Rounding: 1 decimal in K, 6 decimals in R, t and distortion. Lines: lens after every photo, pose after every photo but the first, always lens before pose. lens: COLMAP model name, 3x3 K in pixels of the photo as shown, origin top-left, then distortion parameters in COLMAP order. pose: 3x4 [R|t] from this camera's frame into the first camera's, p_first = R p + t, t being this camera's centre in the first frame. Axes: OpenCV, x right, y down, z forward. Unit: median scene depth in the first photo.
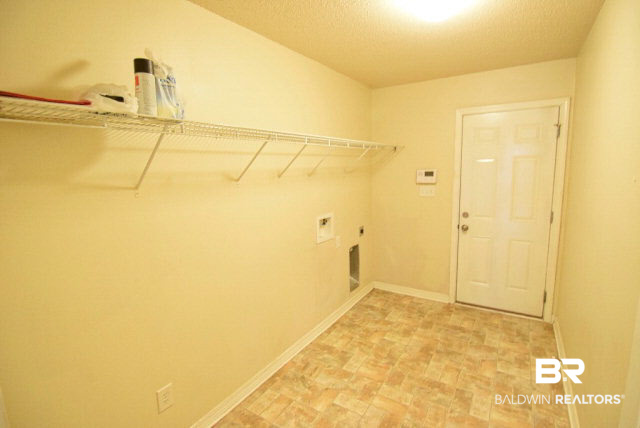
lens RADIAL K [[313.8, 0, 322.2], [0, 313.8, 212.9], [0, 0, 1]] dist [0.001517, -0.023966]
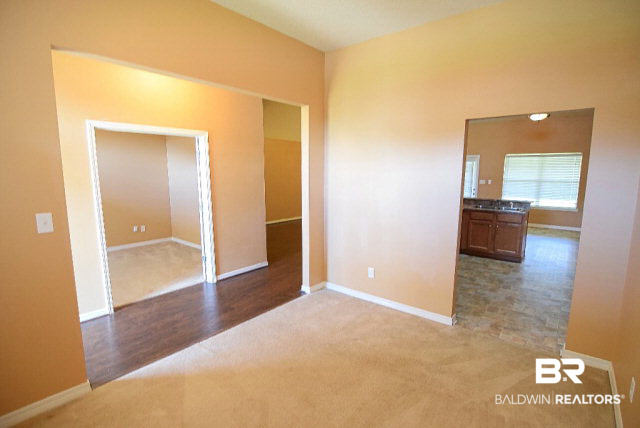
lens RADIAL K [[313.8, 0, 322.2], [0, 313.8, 212.9], [0, 0, 1]] dist [0.001517, -0.023966]
pose [[0.992471, 0.002724, -0.122449, -0.173098], [-0.006887, 0.999412, -0.033589, 0.044830], [0.122285, 0.034180, 0.991906, -0.275184]]
